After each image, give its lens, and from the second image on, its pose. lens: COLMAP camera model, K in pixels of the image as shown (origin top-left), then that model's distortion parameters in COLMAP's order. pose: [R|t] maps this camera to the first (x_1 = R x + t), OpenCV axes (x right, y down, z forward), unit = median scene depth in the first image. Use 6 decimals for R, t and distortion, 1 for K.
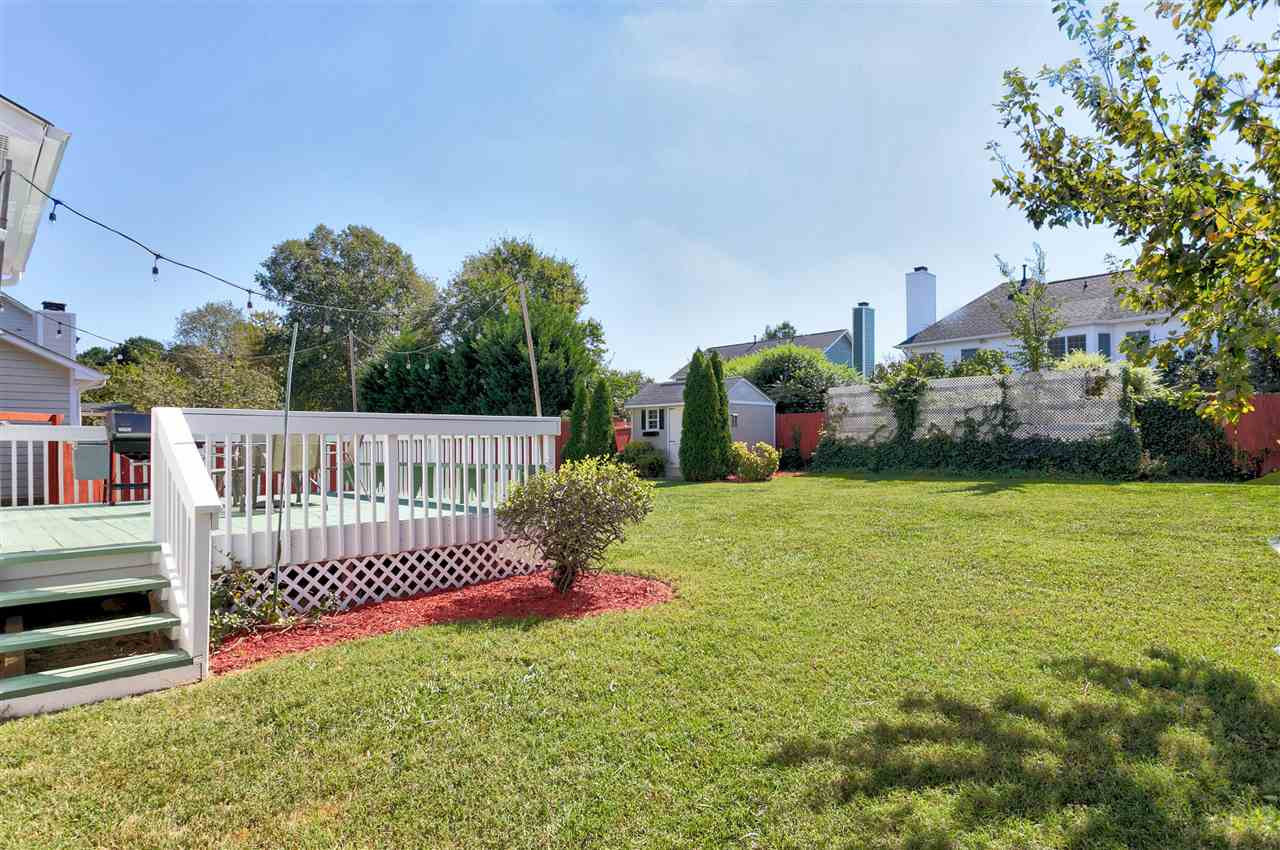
lens RADIAL K [[665.2, 0, 632.5], [0, 665.2, 430.1], [0, 0, 1]] dist [0.007864, 0.003859]
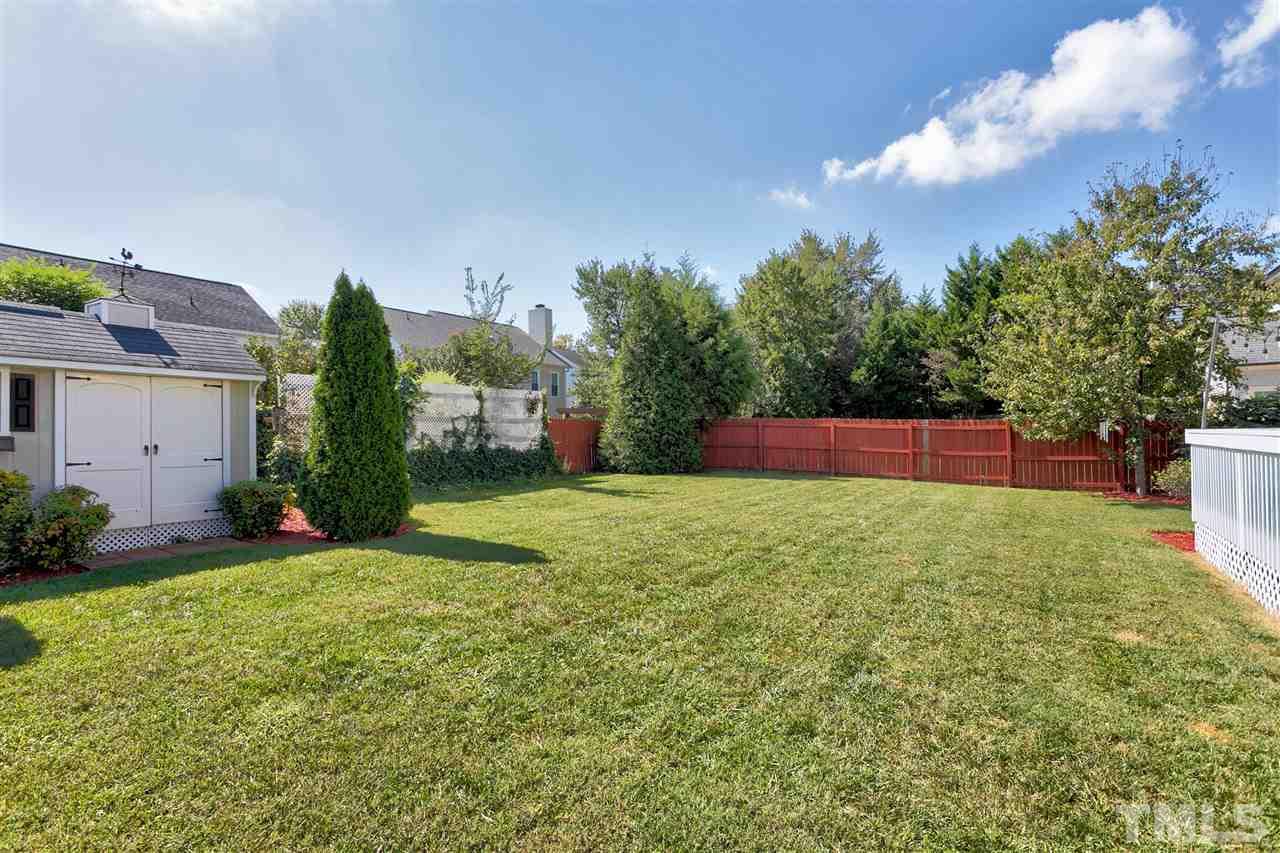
lens RADIAL K [[627.6, 0, 642.6], [0, 627.6, 432.5], [0, 0, 1]] dist [-0.003093, 0.001849]
pose [[-0.235139, 0.019731, 0.971761, -0.211456], [-0.002749, 0.999776, -0.020965, 0.003346], [-0.971958, -0.007601, -0.235032, 0.460234]]
